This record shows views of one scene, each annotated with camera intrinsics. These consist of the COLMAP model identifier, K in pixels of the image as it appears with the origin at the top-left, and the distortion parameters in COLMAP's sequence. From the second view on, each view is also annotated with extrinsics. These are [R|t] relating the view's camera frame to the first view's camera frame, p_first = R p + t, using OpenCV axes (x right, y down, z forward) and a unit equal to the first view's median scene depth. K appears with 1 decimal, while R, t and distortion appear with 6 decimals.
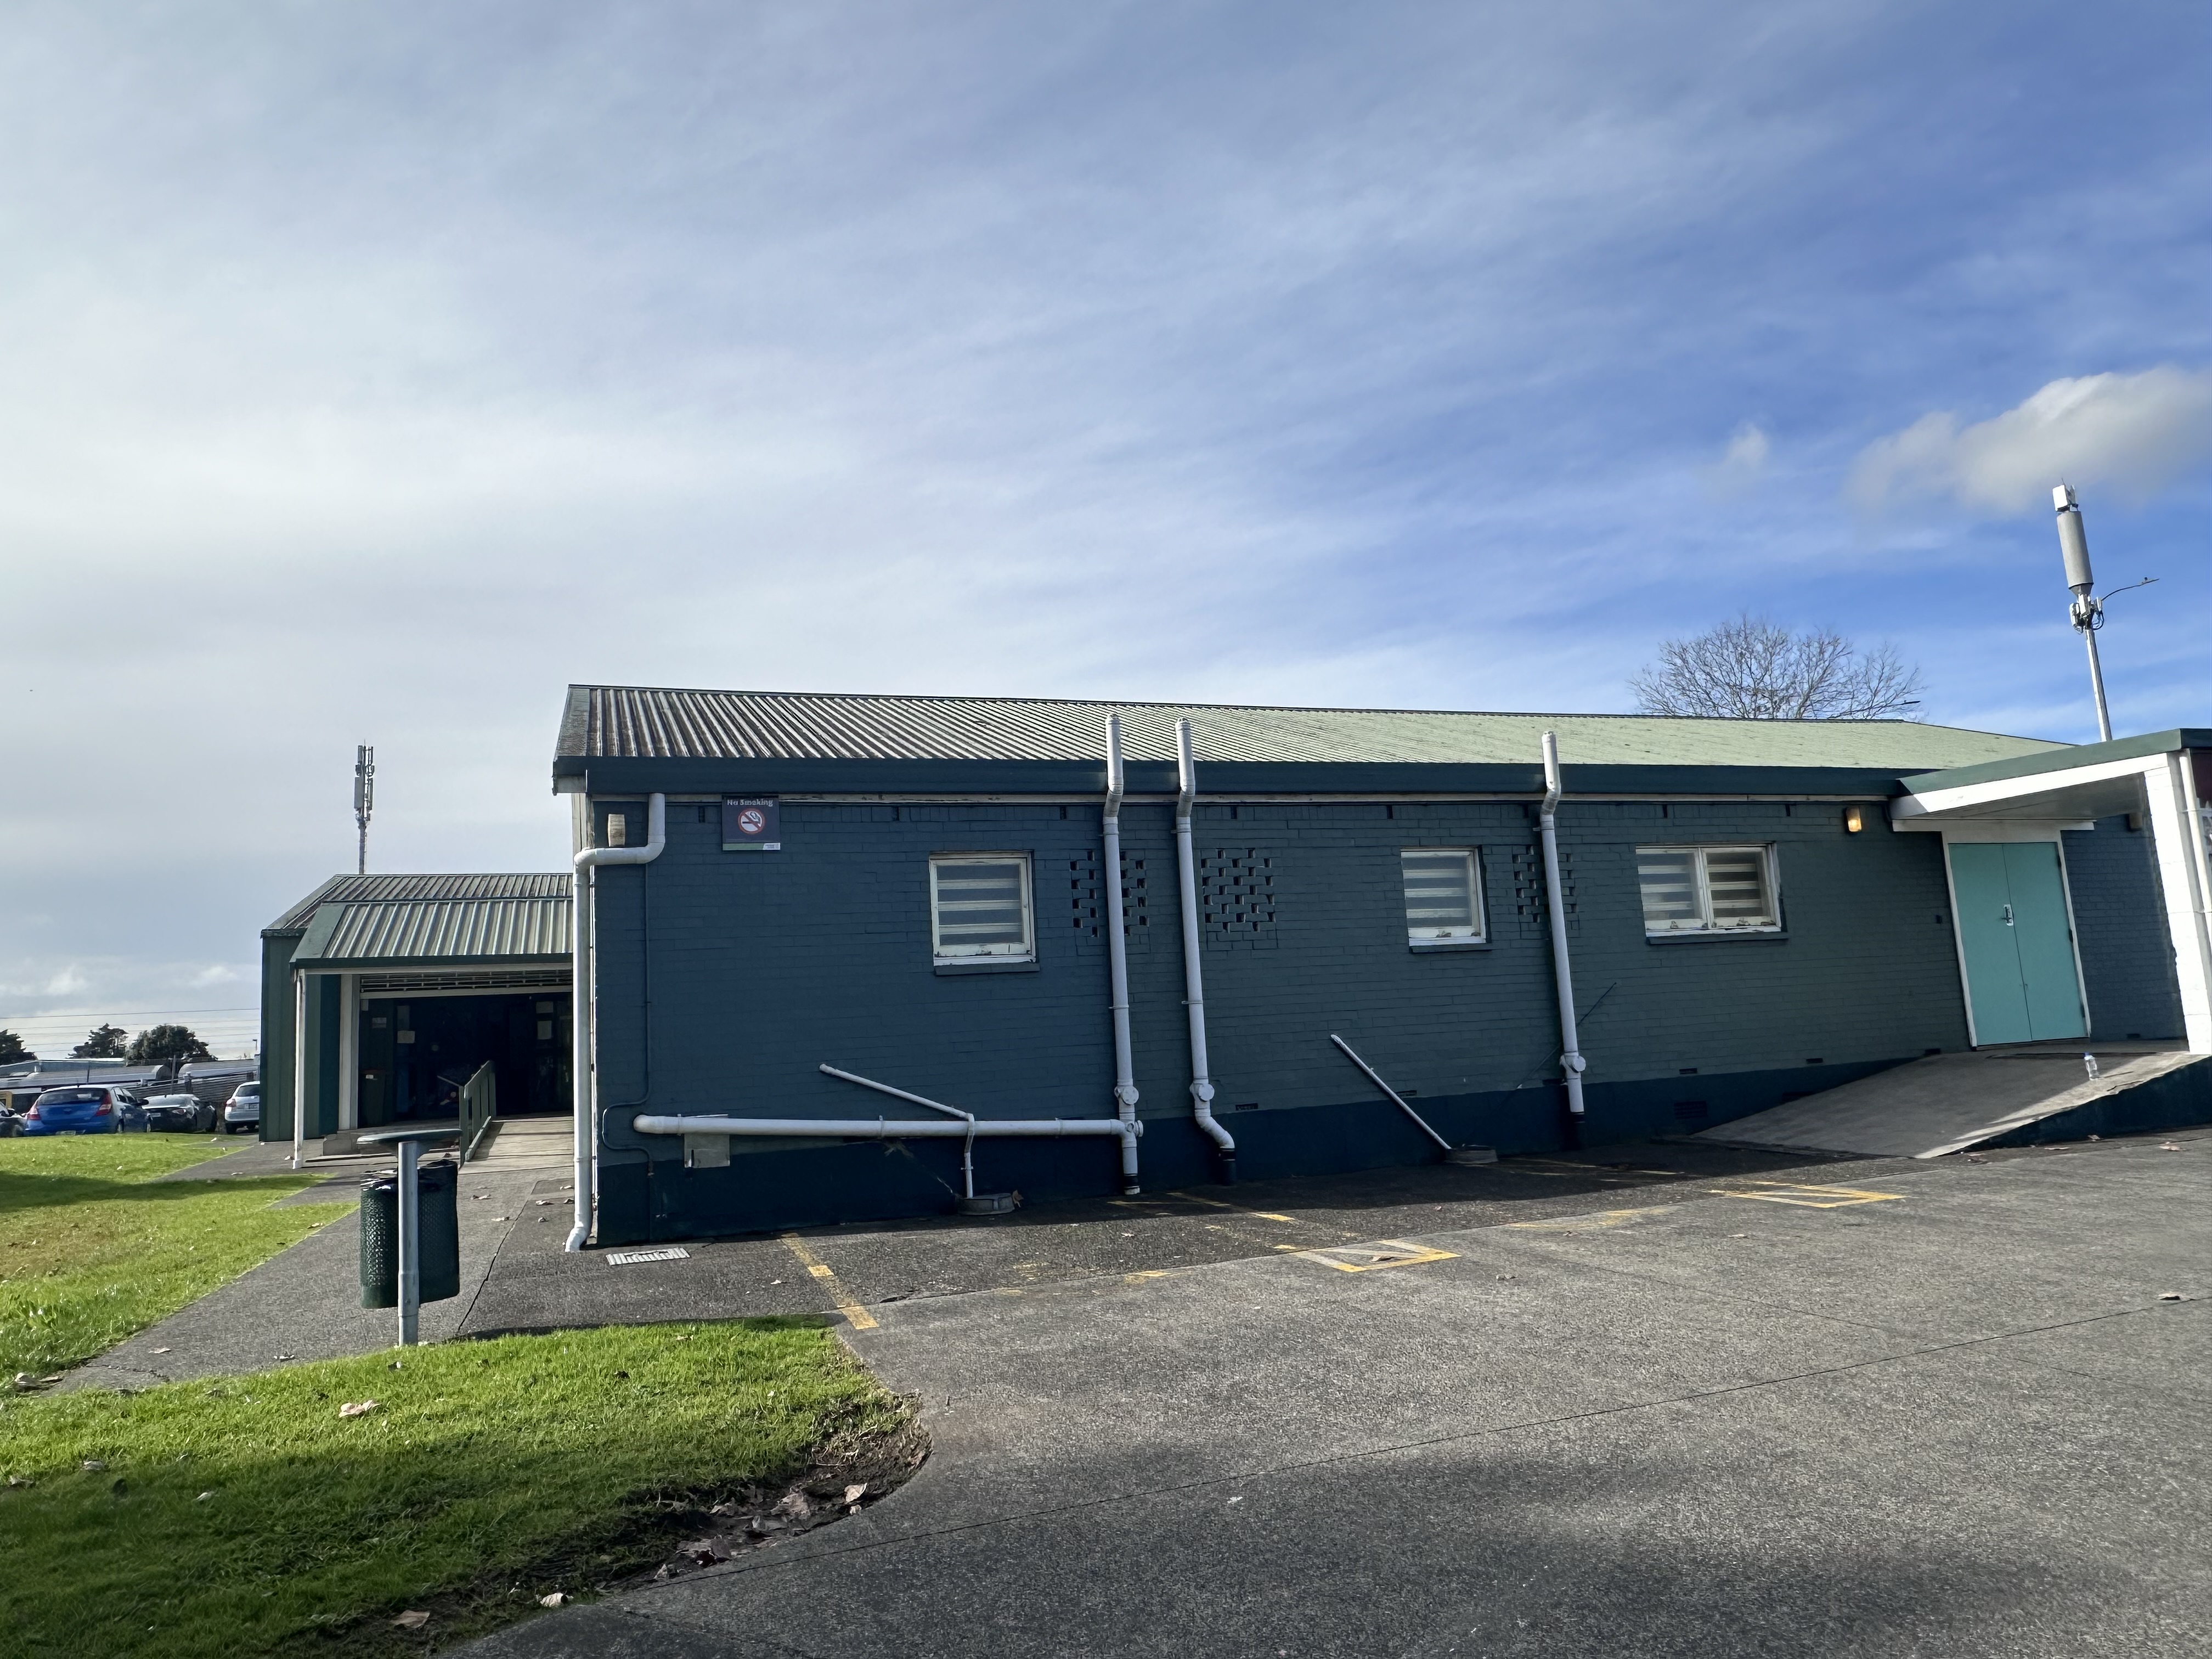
lens RADIAL K [[1446.4, 0, 1106.0], [0, 1446.4, 829.5], [0, 0, 1]] dist [-0.004433, -0.000224]
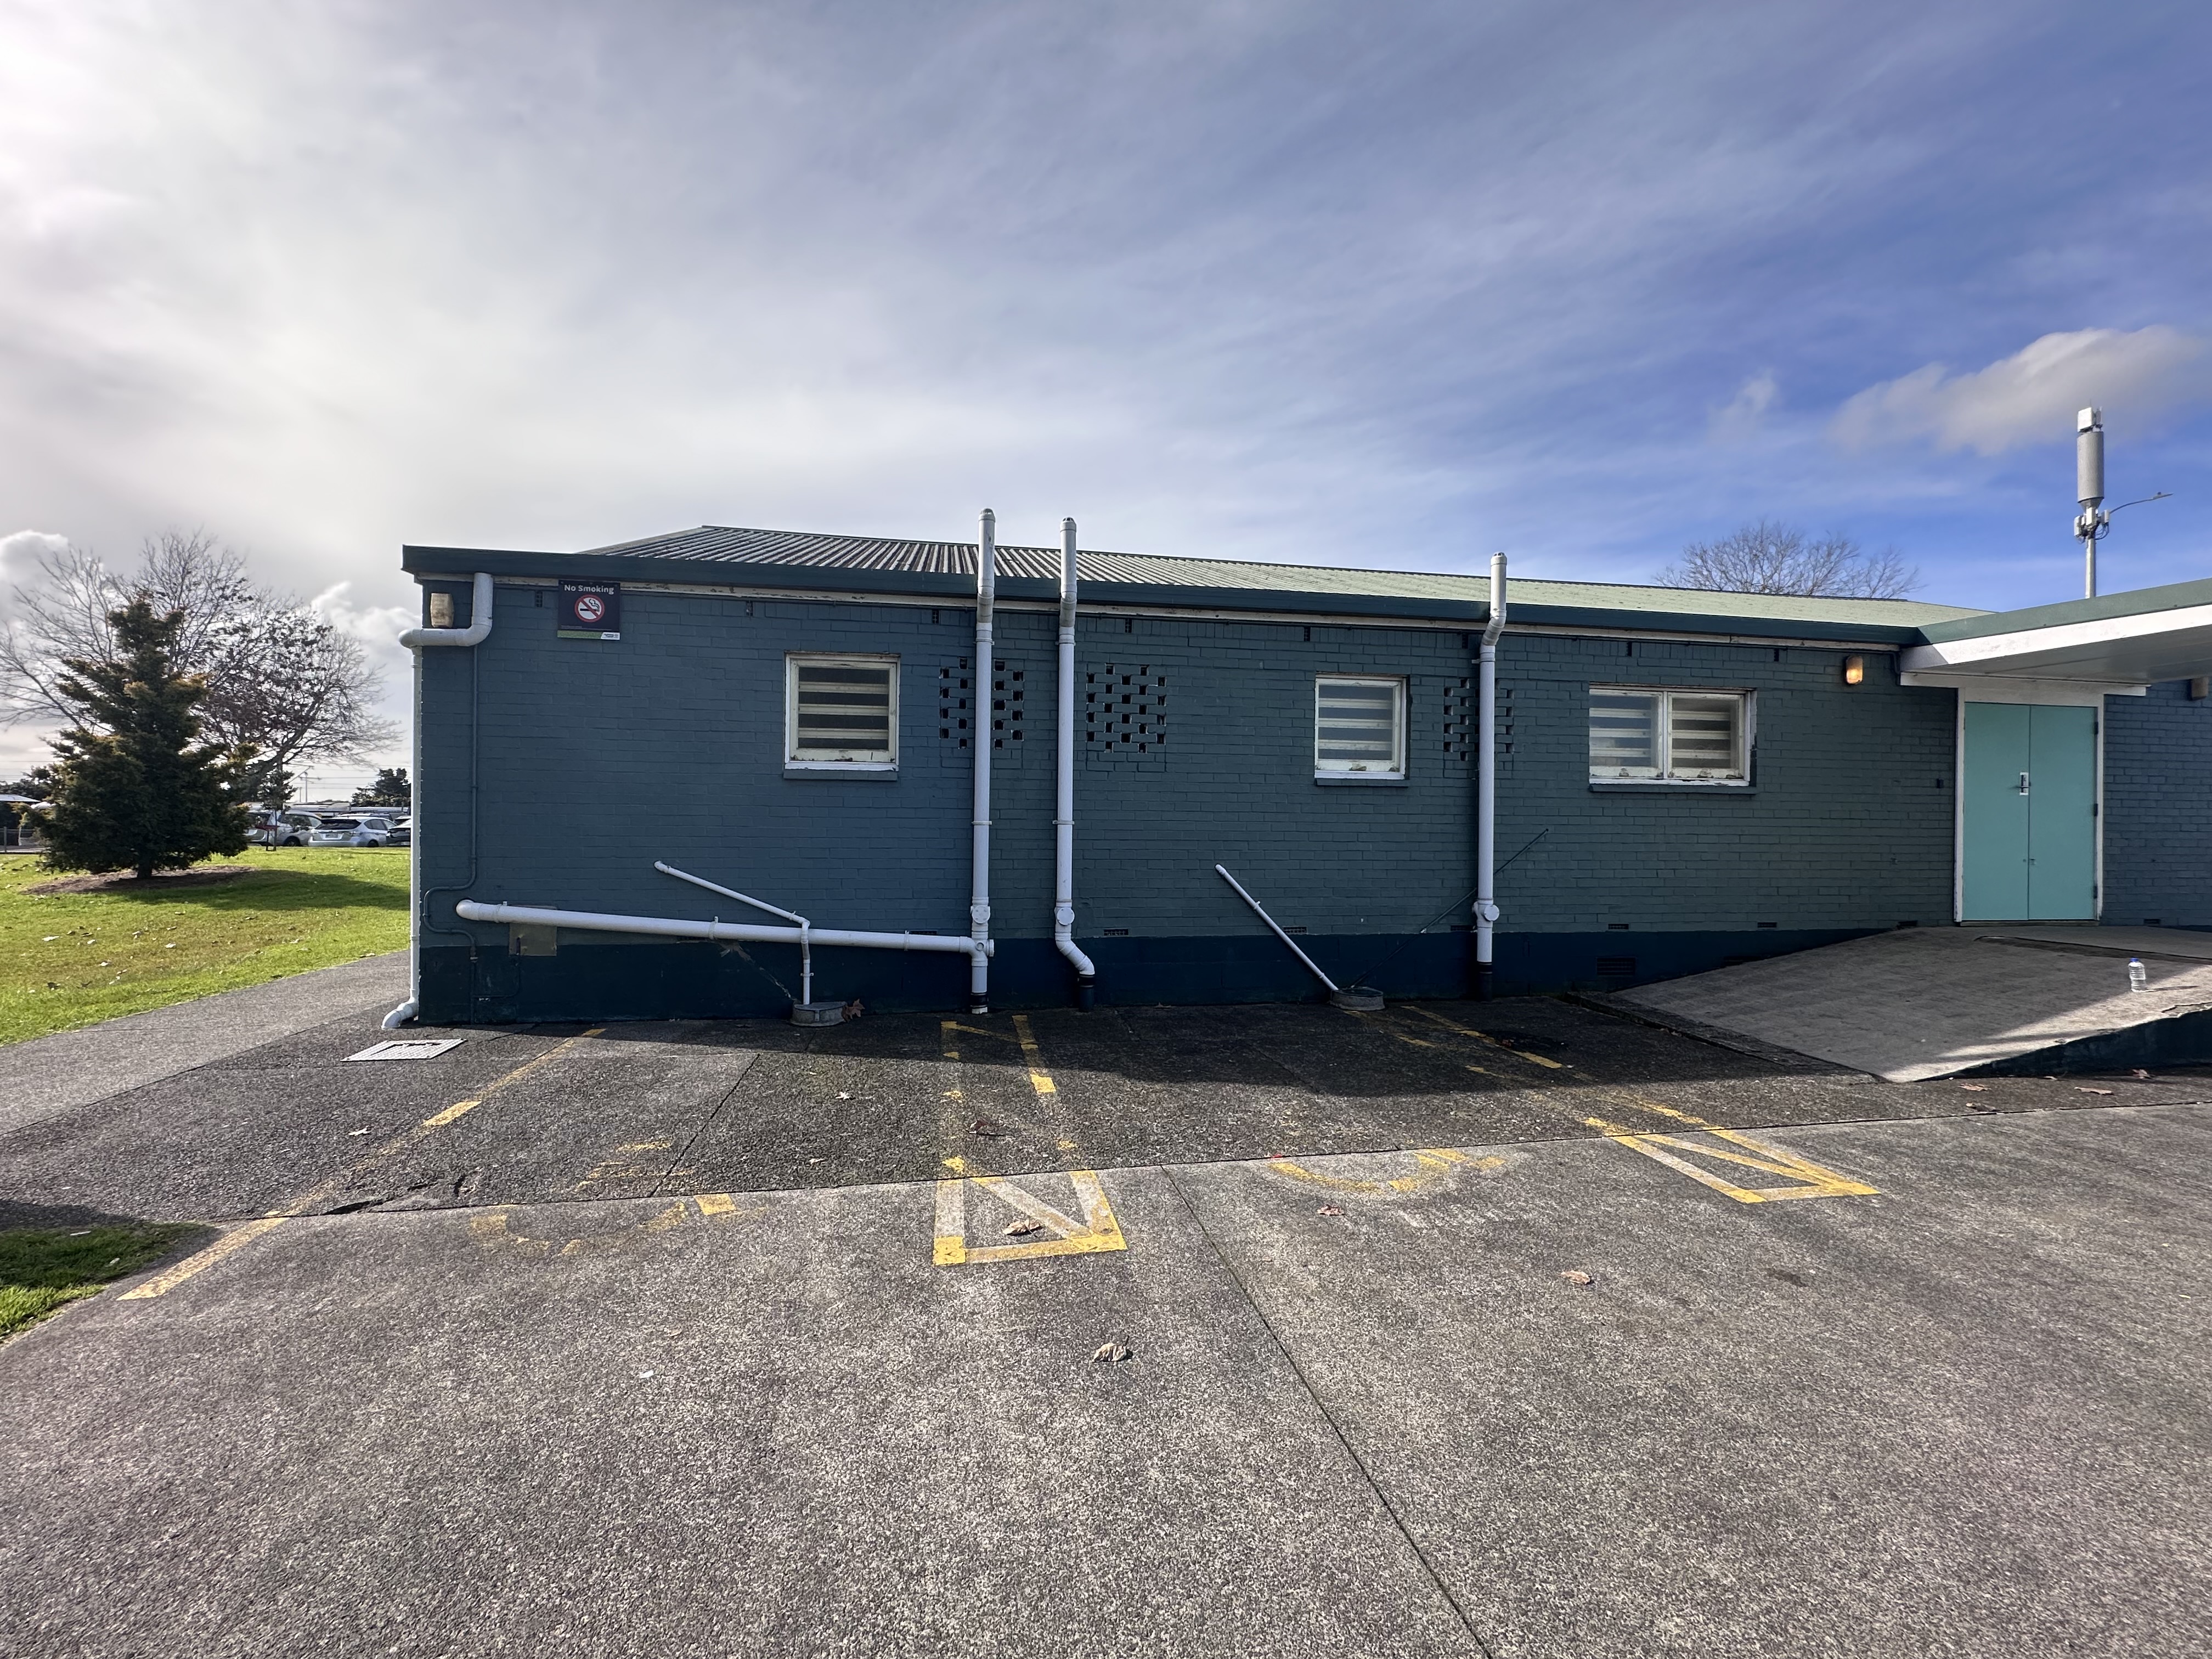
lens RADIAL K [[942.4, 0, 1106.0], [0, 942.4, 829.5], [0, 0, 1]] dist [-0.000855, -0.000126]
pose [[0.983904, 0.068455, -0.165064, 0.177209], [-0.042679, 0.987003, 0.154929, 0.023667], [0.173524, -0.145390, 0.974039, 0.364022]]
